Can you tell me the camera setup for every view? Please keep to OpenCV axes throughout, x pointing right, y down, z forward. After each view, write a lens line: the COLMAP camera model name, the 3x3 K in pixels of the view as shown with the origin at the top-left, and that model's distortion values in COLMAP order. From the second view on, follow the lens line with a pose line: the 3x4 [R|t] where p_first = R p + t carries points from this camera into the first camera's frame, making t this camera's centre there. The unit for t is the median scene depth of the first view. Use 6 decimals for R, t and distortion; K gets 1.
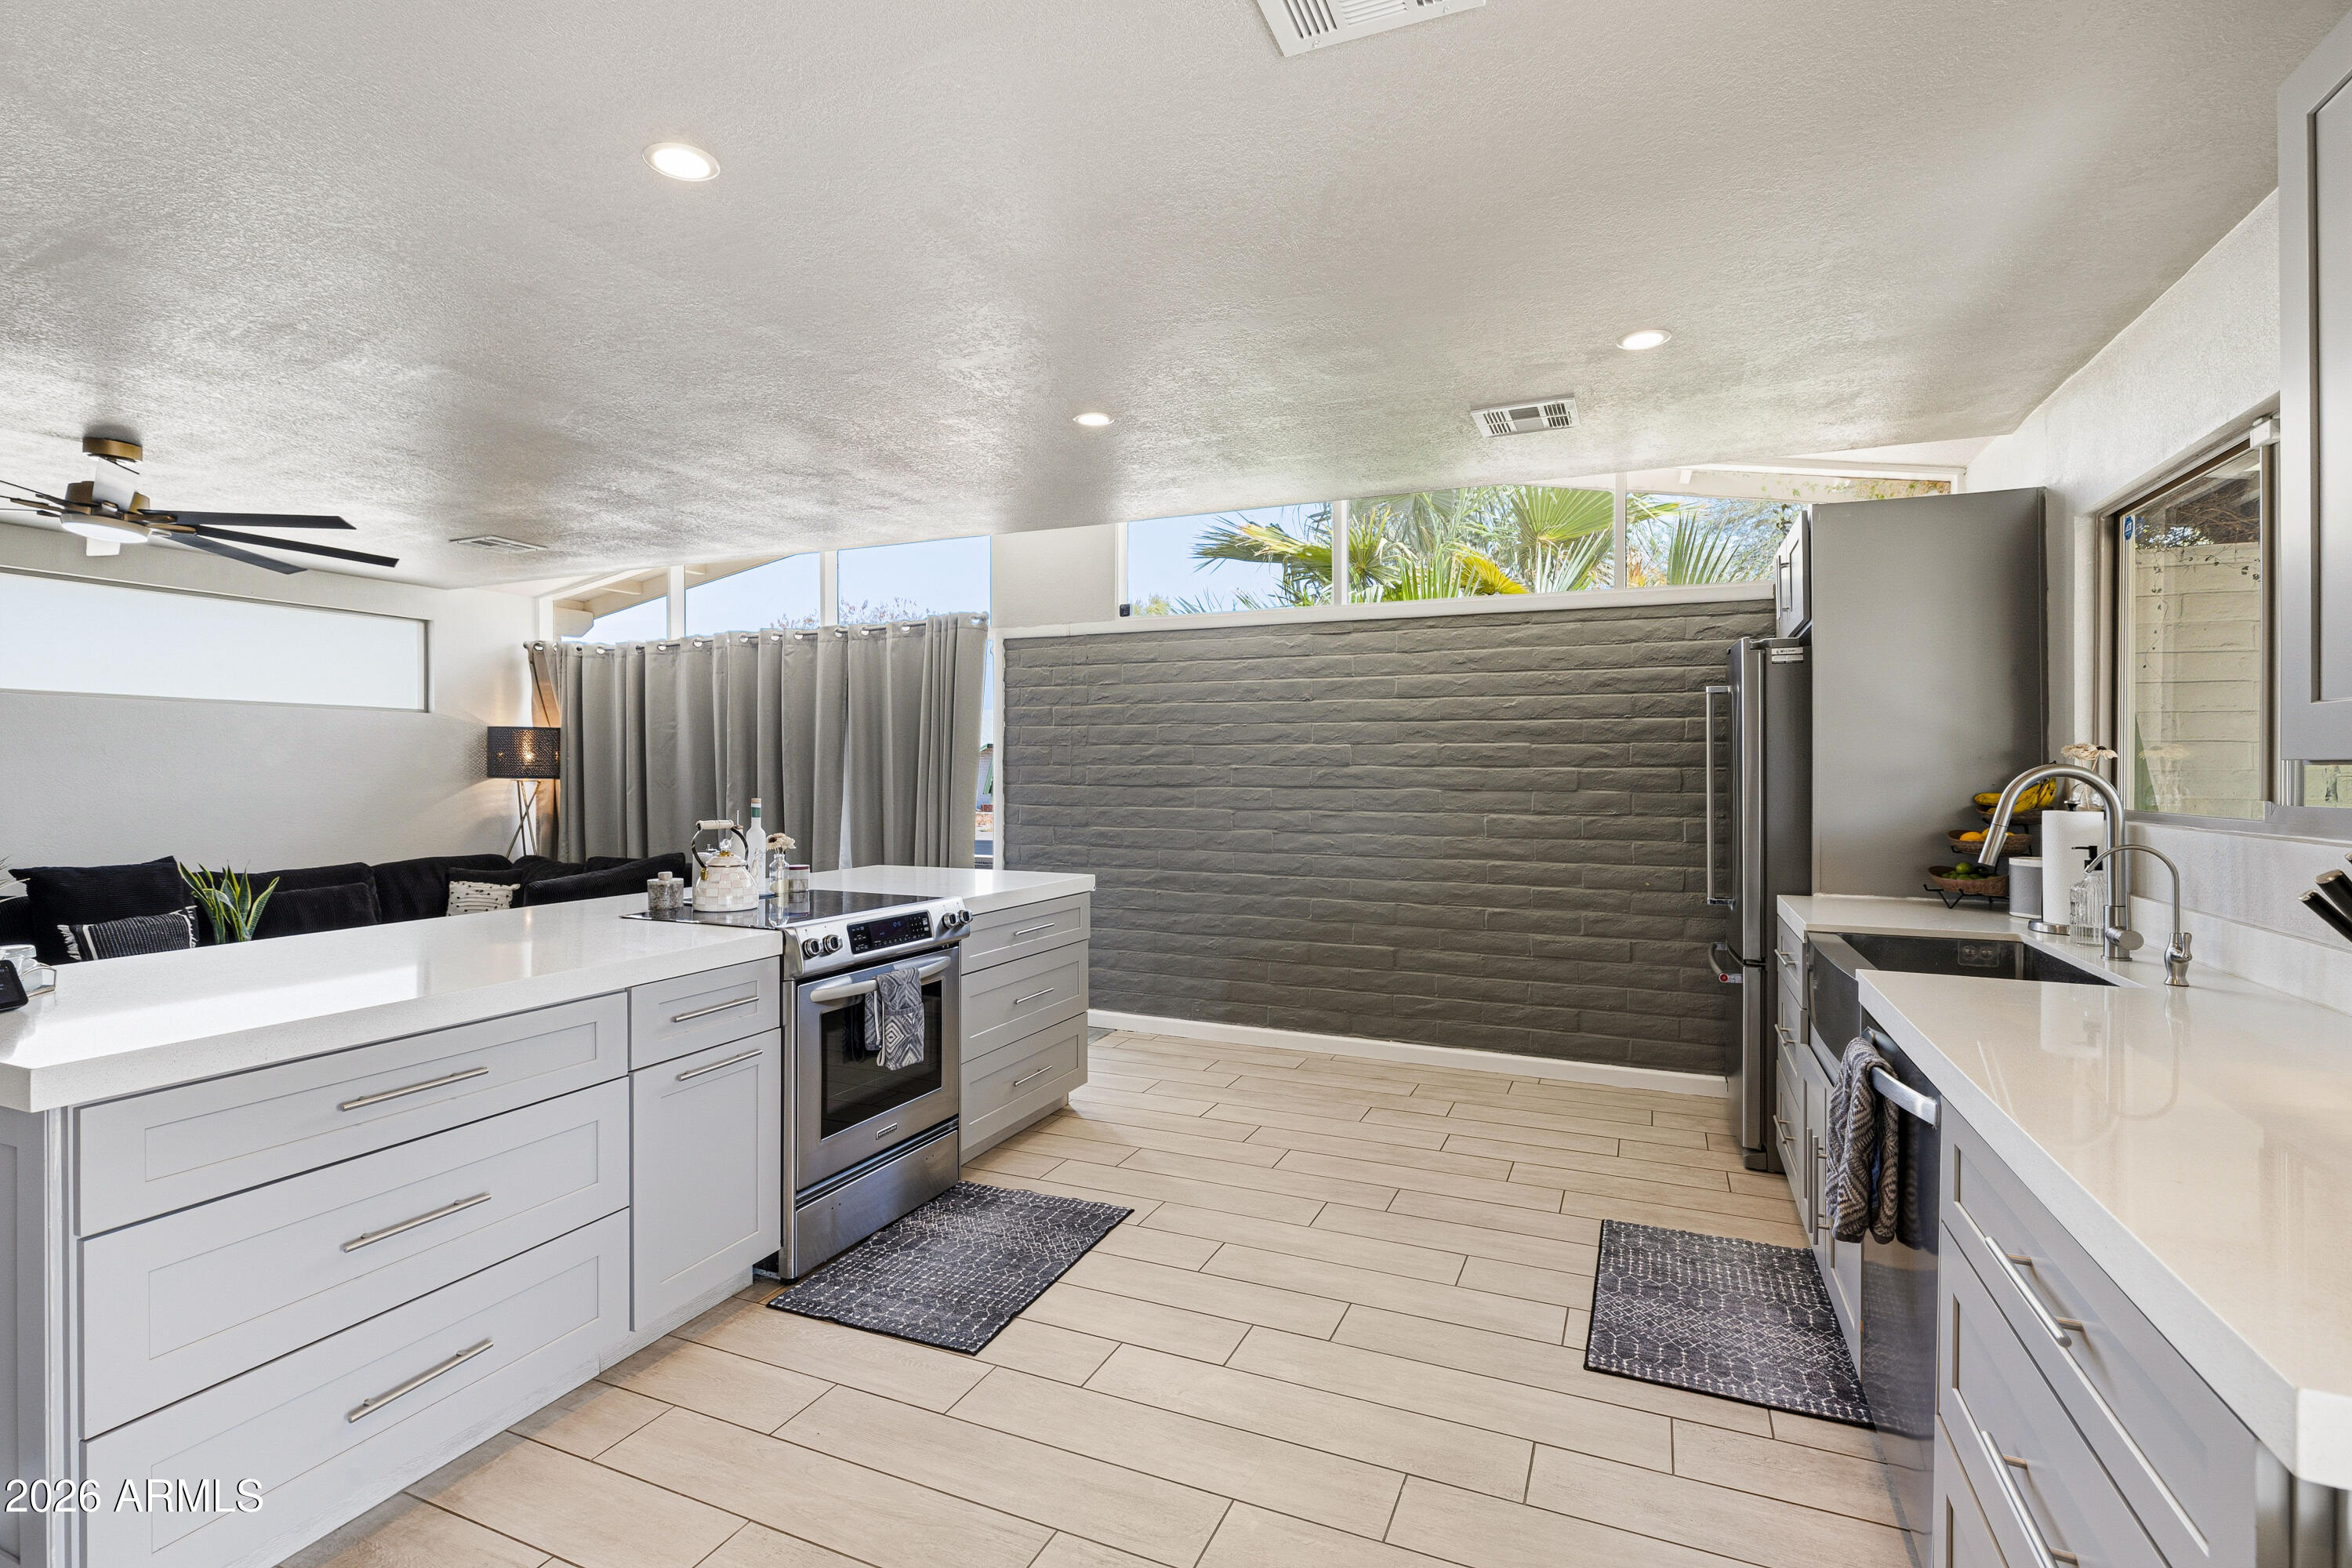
lens RADIAL K [[1076.7, 0, 1179.0], [0, 1076.7, 769.4], [0, 0, 1]] dist [-0.001313, 0.000477]
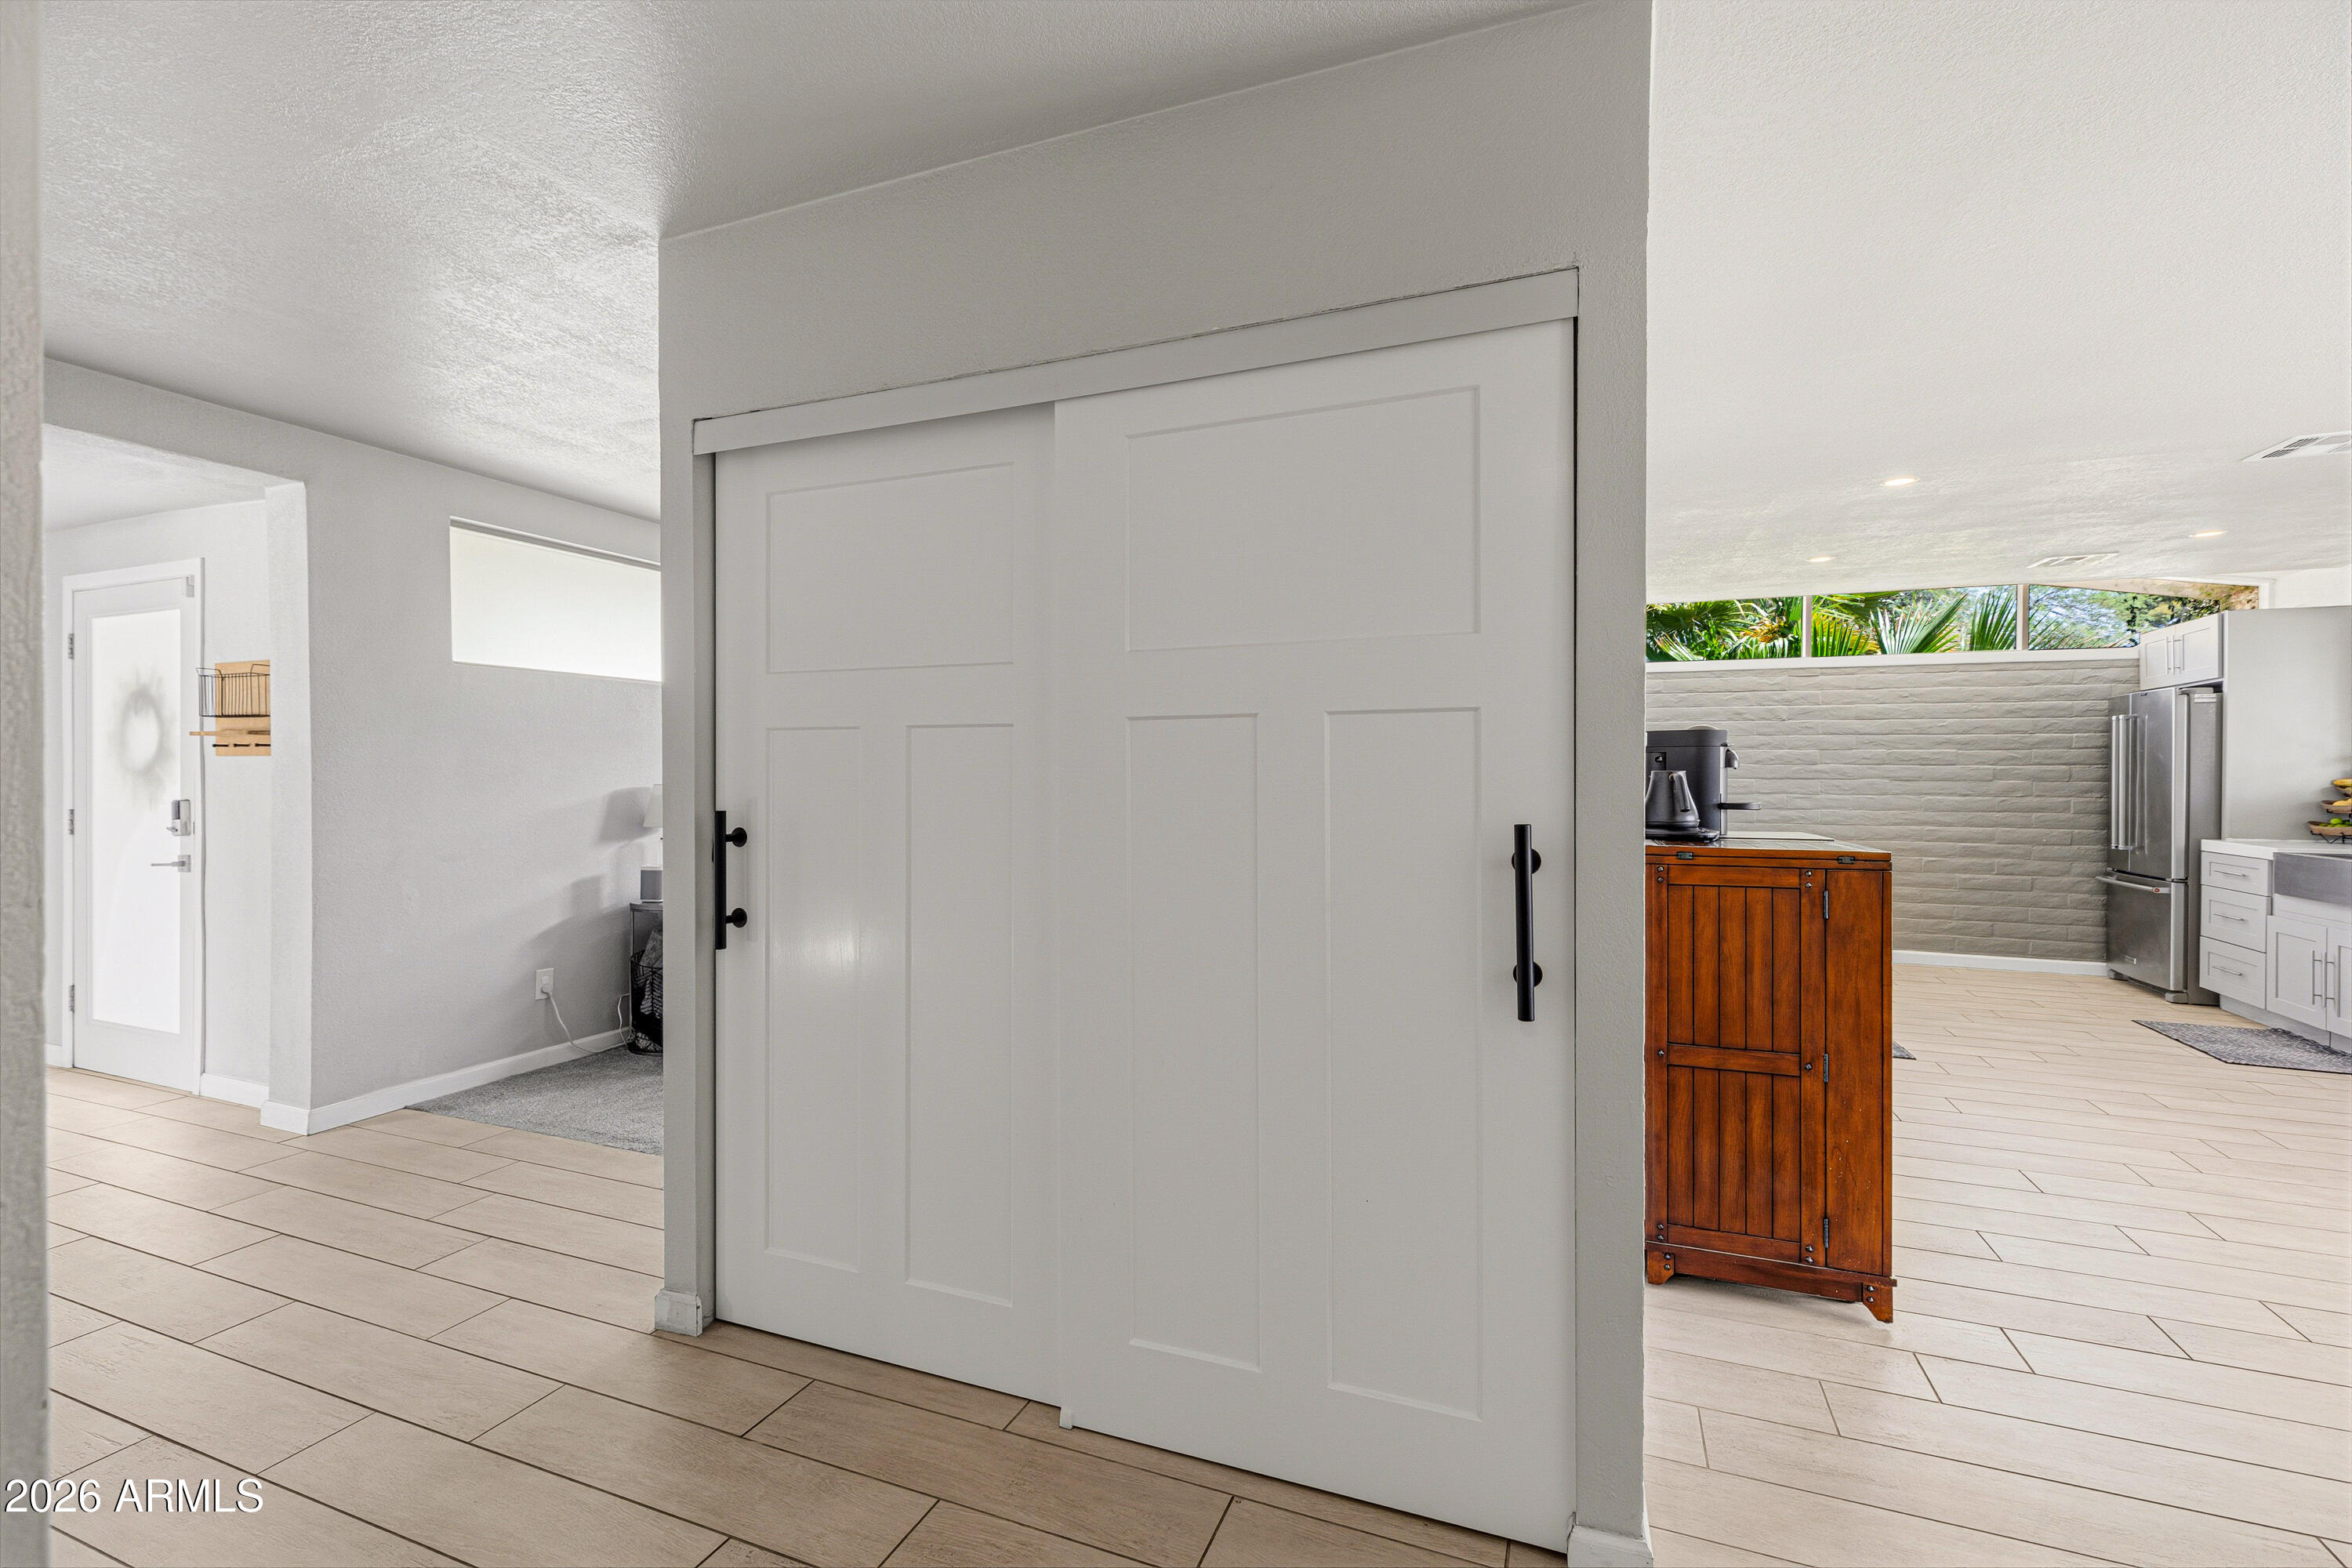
lens RADIAL K [[1033.7, 0, 1179.9], [0, 1033.7, 787.7], [0, 0, 1]] dist [0.016512, 0.000400]
pose [[0.999464, 0.002305, 0.032669, -0.848776], [-0.002678, 0.999932, 0.011389, 0.015969], [-0.032641, -0.011470, 0.999401, -0.459700]]
